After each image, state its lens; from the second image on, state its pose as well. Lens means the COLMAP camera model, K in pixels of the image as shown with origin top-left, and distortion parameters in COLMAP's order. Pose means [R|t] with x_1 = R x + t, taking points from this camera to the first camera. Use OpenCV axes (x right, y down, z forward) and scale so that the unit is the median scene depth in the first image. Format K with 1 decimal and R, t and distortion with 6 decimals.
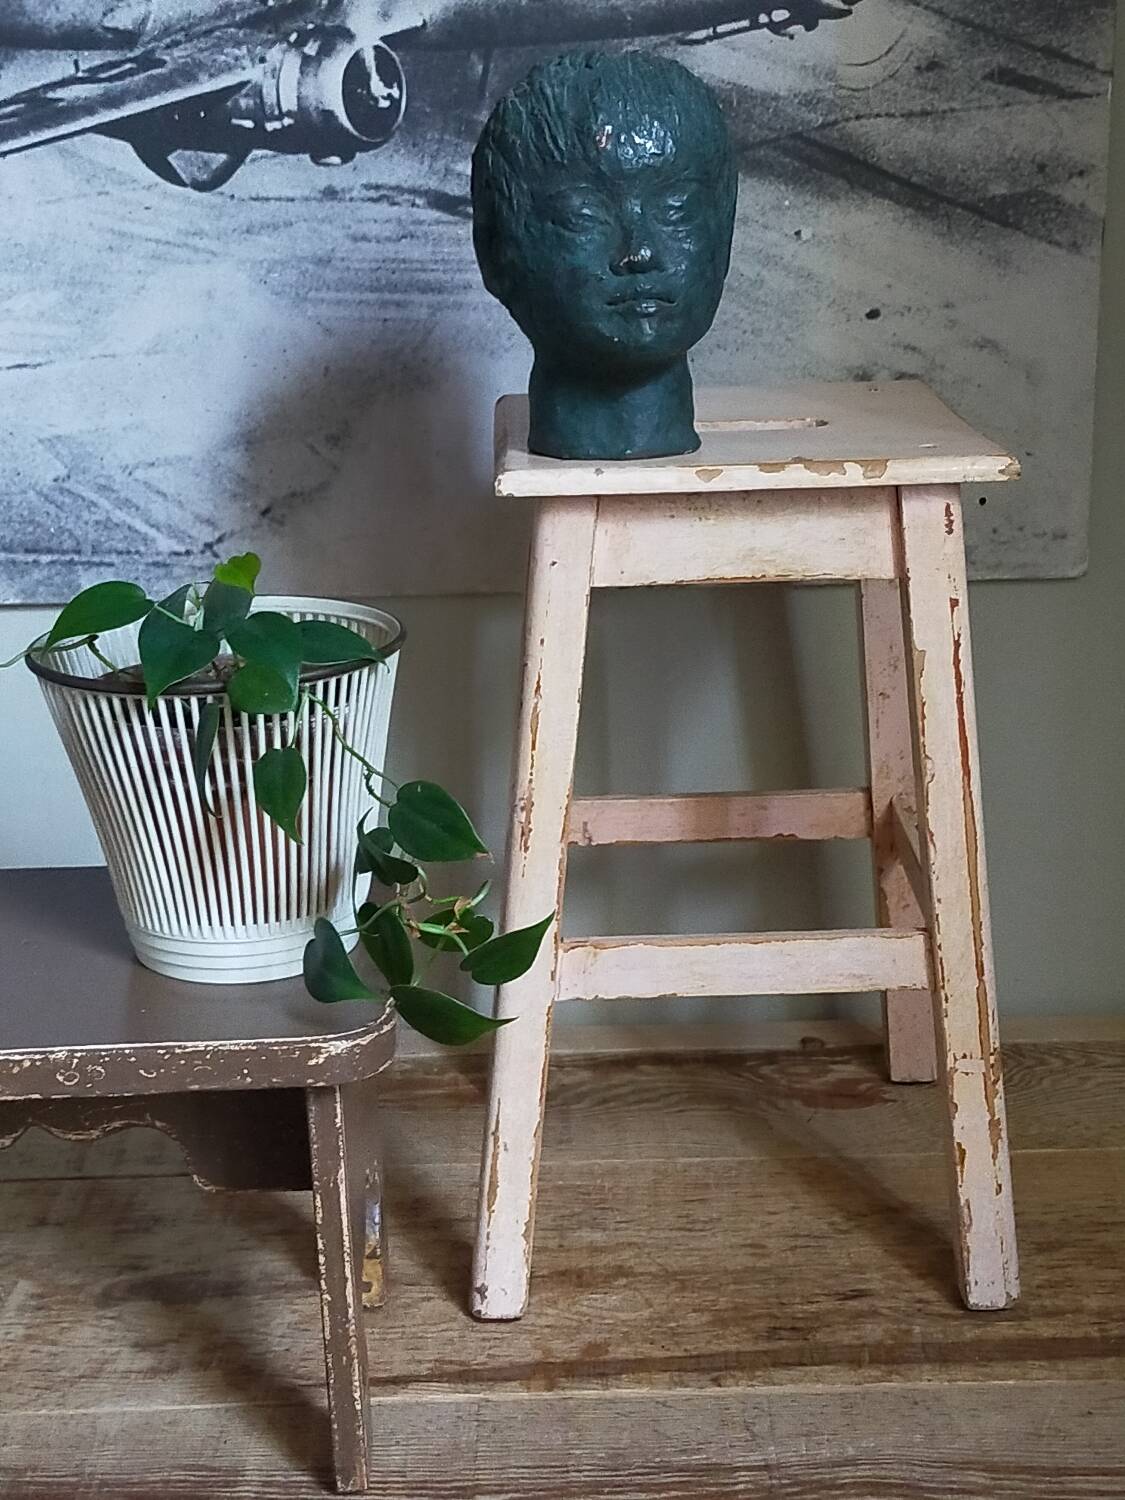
lens RADIAL K [[2276.4, 0, 561.5], [0, 2276.4, 749.7], [0, 0, 1]] dist [0.097067, -0.202711]
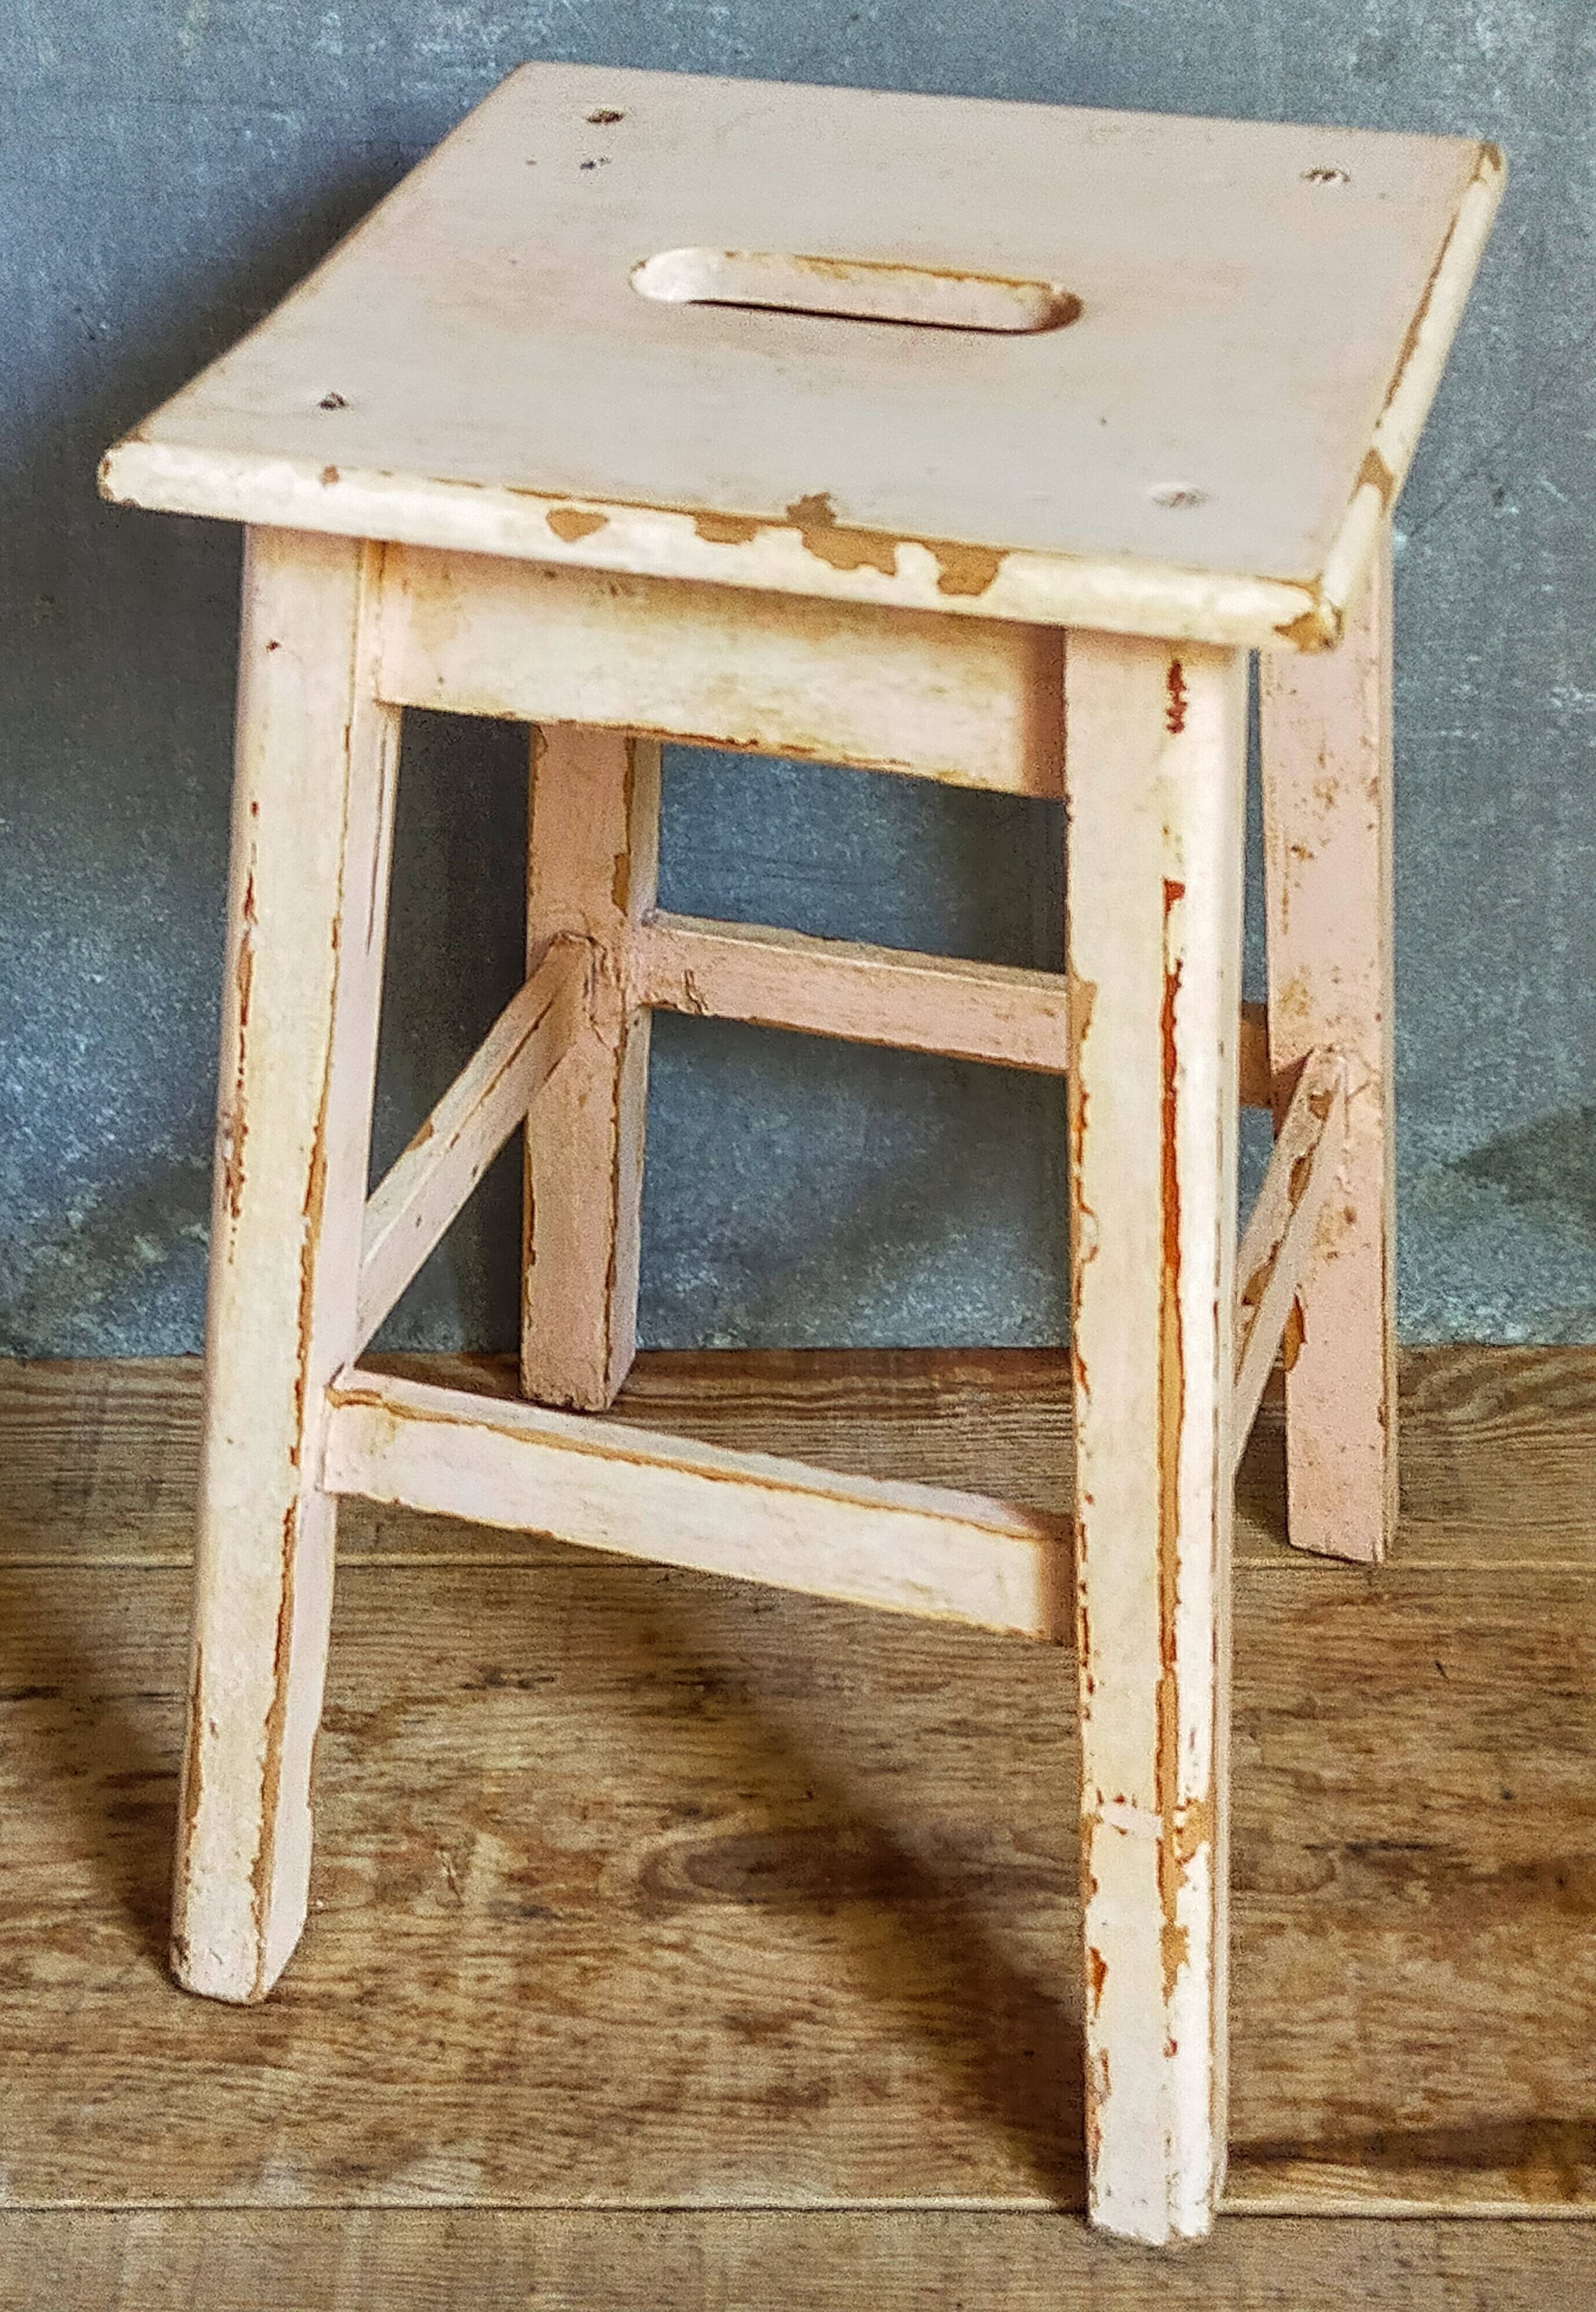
lens RADIAL K [[3496.3, 0, 743.7], [0, 3496.3, 1178.8], [0, 0, 1]] dist [0.096270, -0.074575]
pose [[0.947906, 0.197667, -0.249804, 0.256680], [-0.106836, 0.936042, 0.335278, -0.210945], [0.300100, -0.291124, 0.908398, 0.375328]]
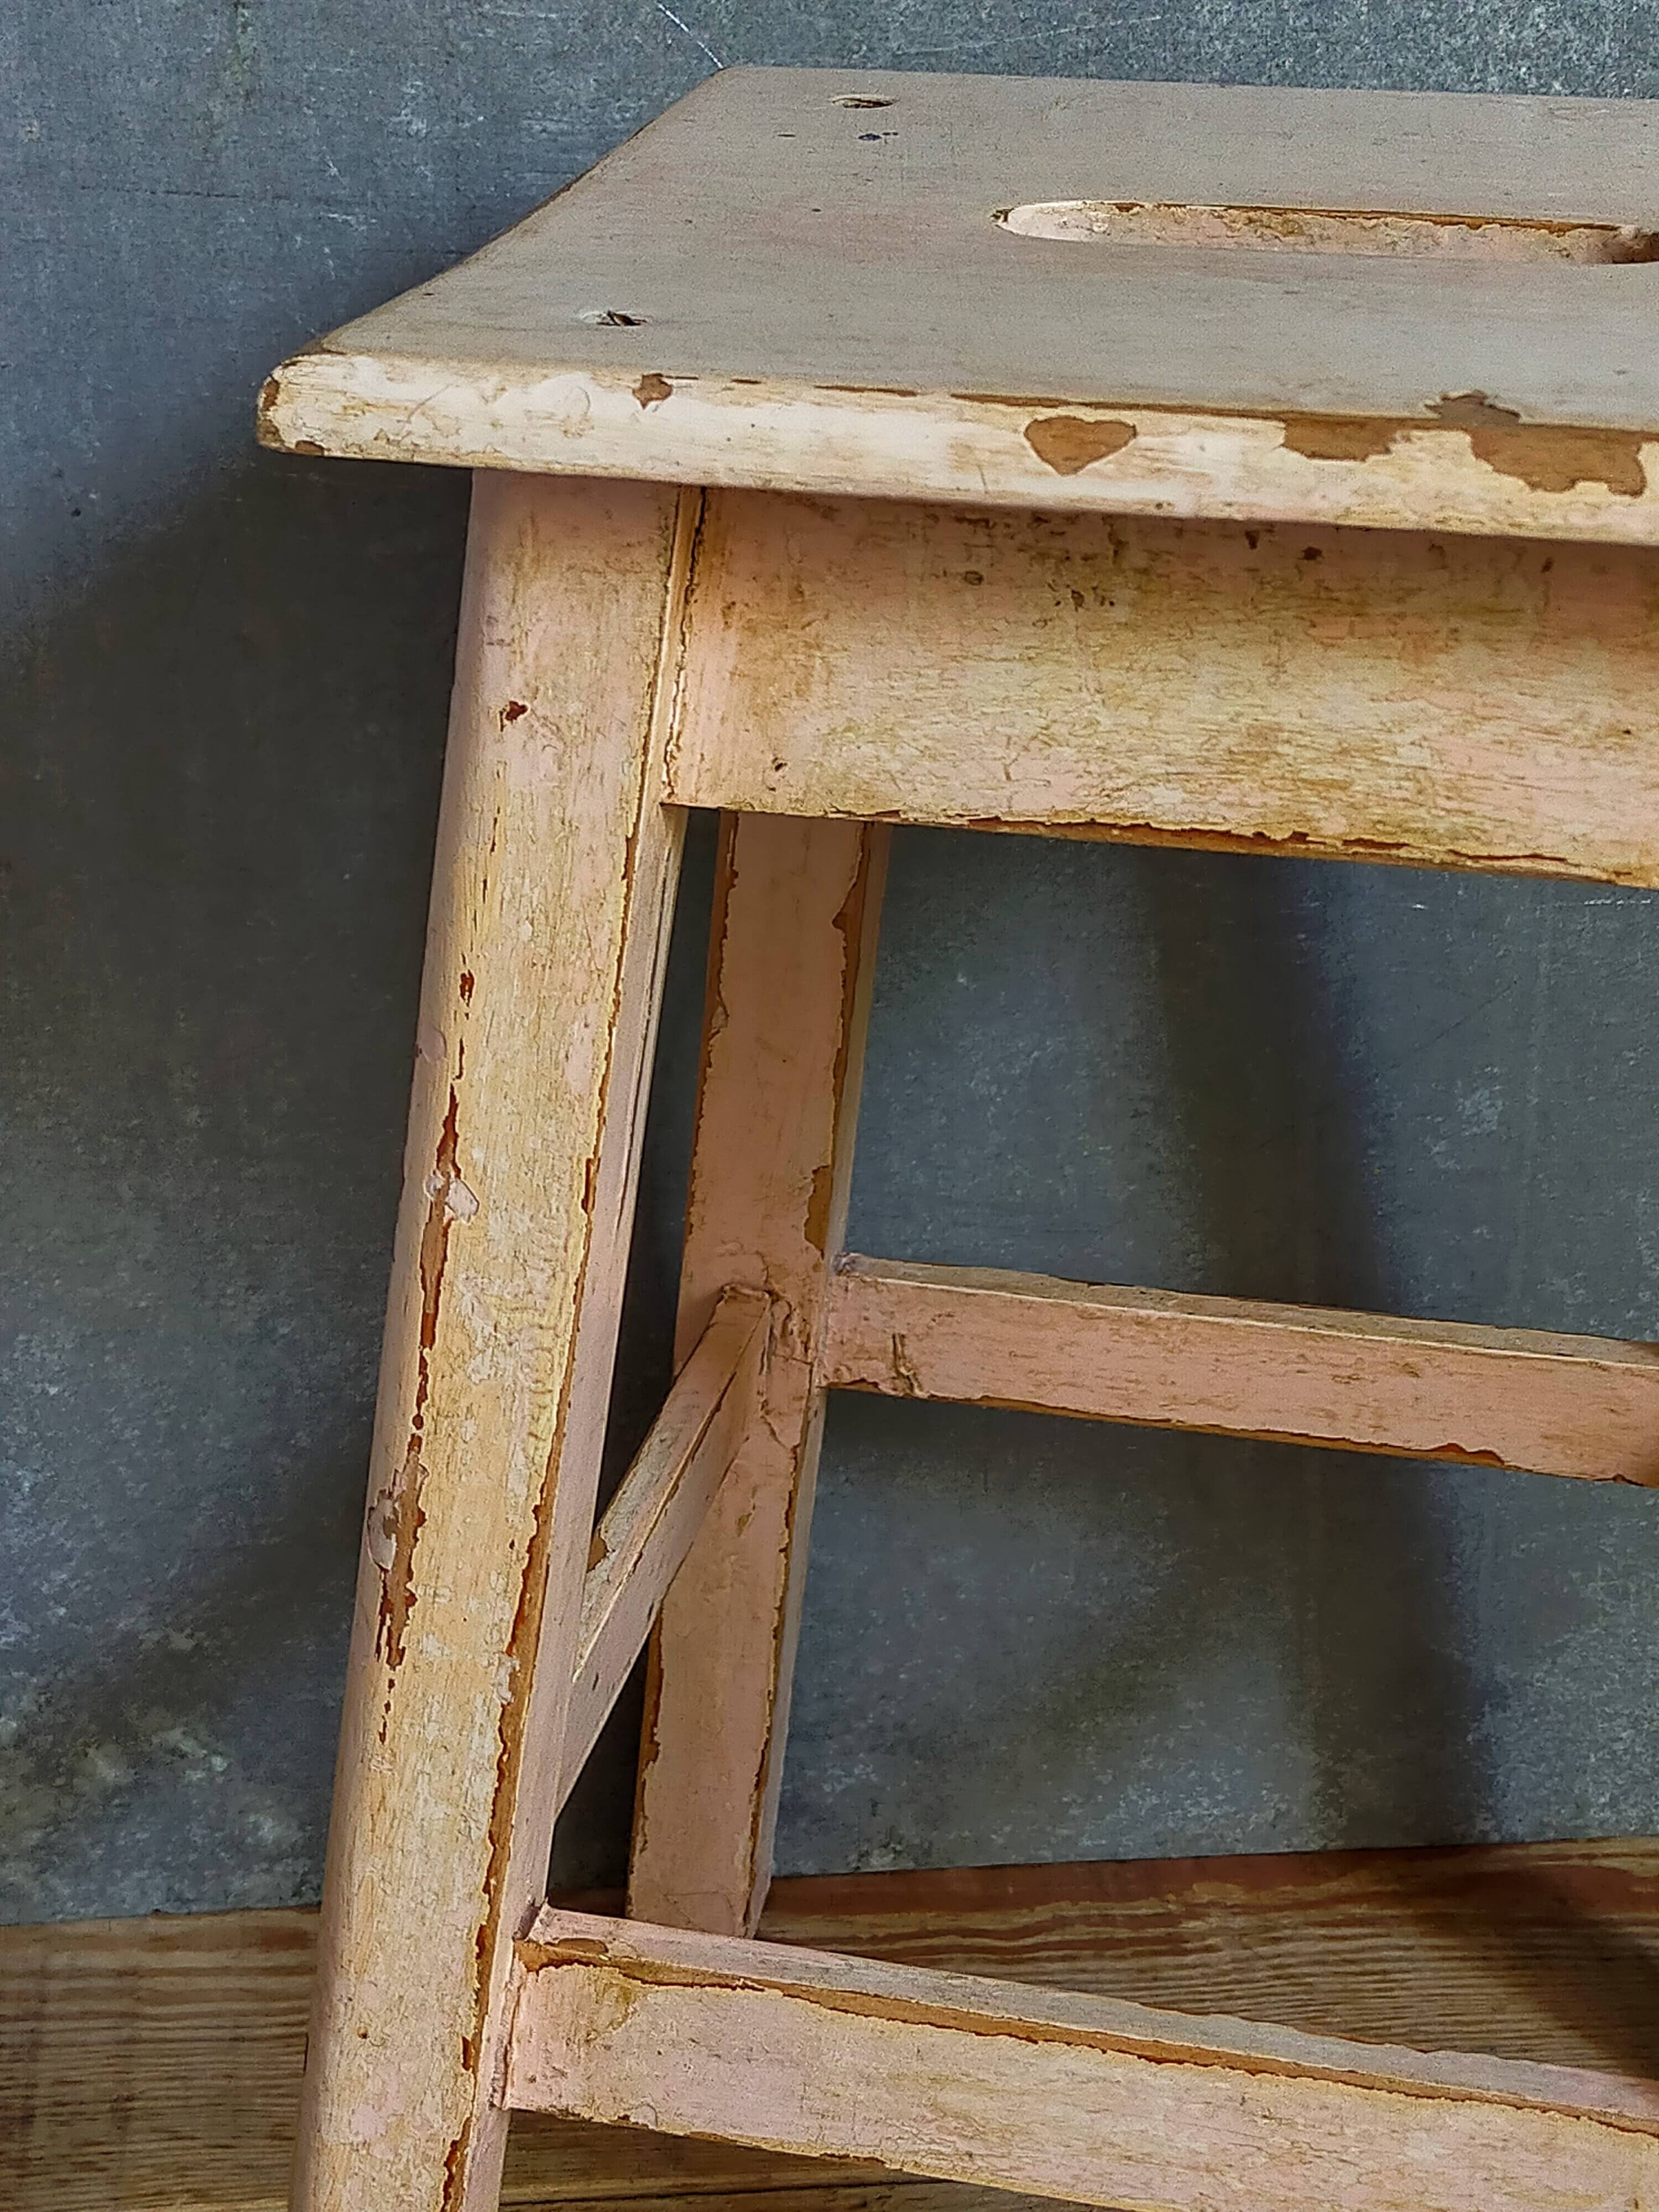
lens RADIAL K [[3344.8, 0, 834.8], [0, 3344.8, 1106.8], [0, 0, 1]] dist [0.112496, -0.229685]
pose [[0.975218, 0.129904, -0.179095, 0.106325], [-0.103840, 0.983528, 0.147949, -0.094323], [0.195364, -0.125685, 0.972644, 0.589037]]
